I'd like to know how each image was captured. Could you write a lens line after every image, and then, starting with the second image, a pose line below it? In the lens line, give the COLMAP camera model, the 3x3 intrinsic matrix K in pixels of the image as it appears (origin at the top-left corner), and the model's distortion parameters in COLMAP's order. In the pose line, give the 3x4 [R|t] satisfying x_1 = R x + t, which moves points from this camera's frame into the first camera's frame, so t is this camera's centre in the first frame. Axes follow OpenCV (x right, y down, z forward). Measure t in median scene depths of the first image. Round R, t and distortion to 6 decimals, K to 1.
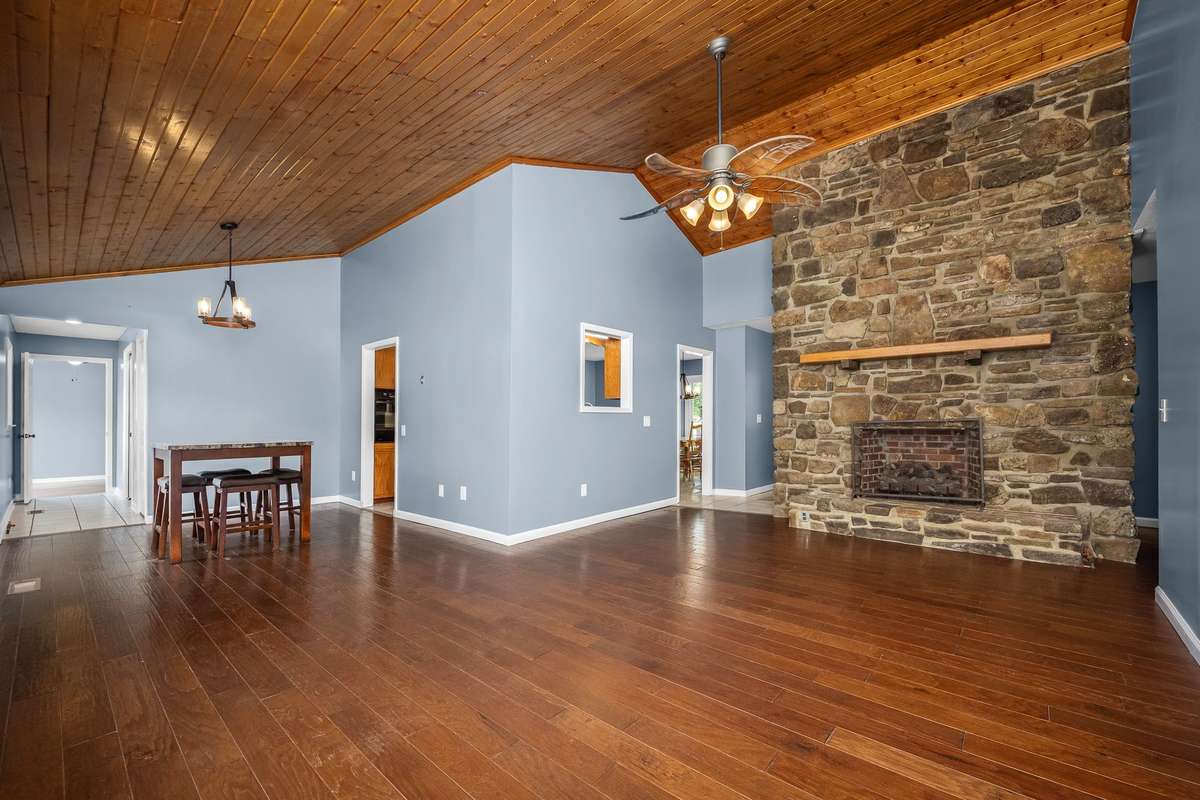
lens RADIAL K [[468.4, 0, 604.3], [0, 468.4, 416.3], [0, 0, 1]] dist [-0.003647, 0.000405]
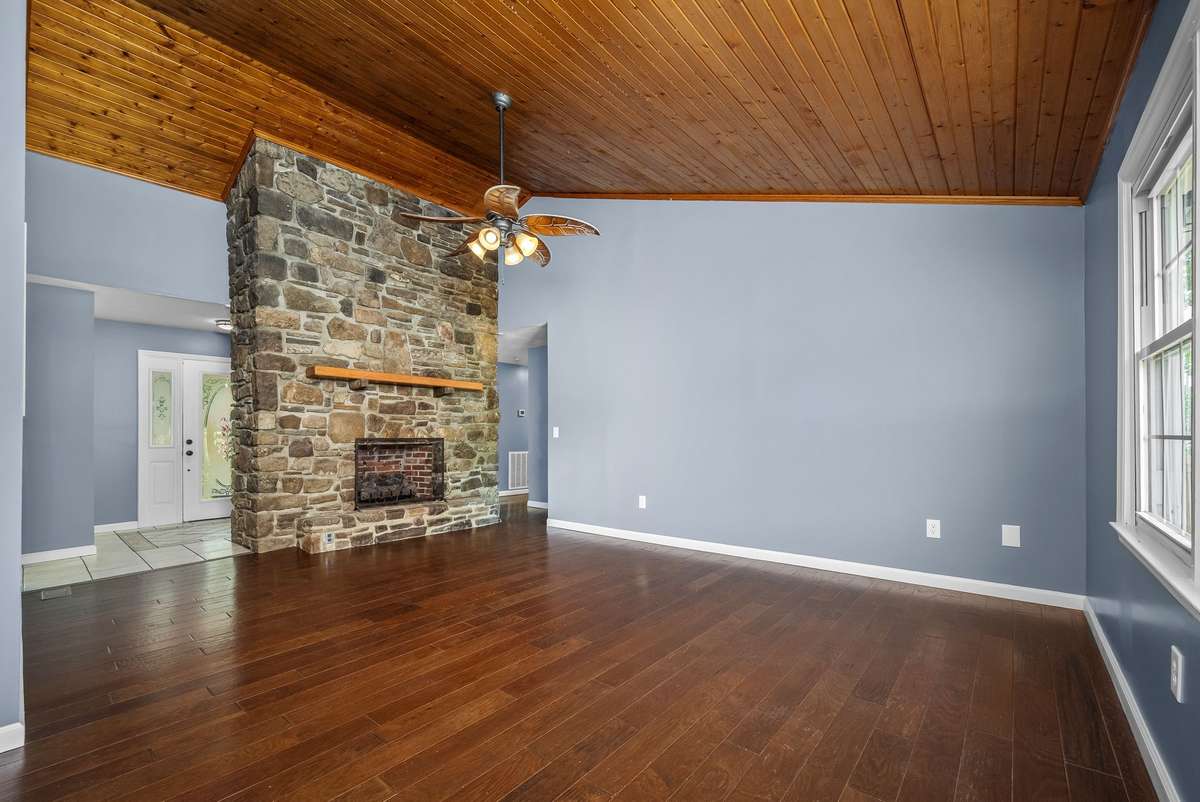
lens RADIAL K [[475.0, 0, 589.8], [0, 475.0, 435.7], [0, 0, 1]] dist [0.000245, 0.000054]
pose [[0.034091, 0.008067, 0.999386, -0.535803], [-0.007356, 0.999942, -0.007820, 0.010648], [-0.999392, -0.007085, 0.034149, 0.455045]]
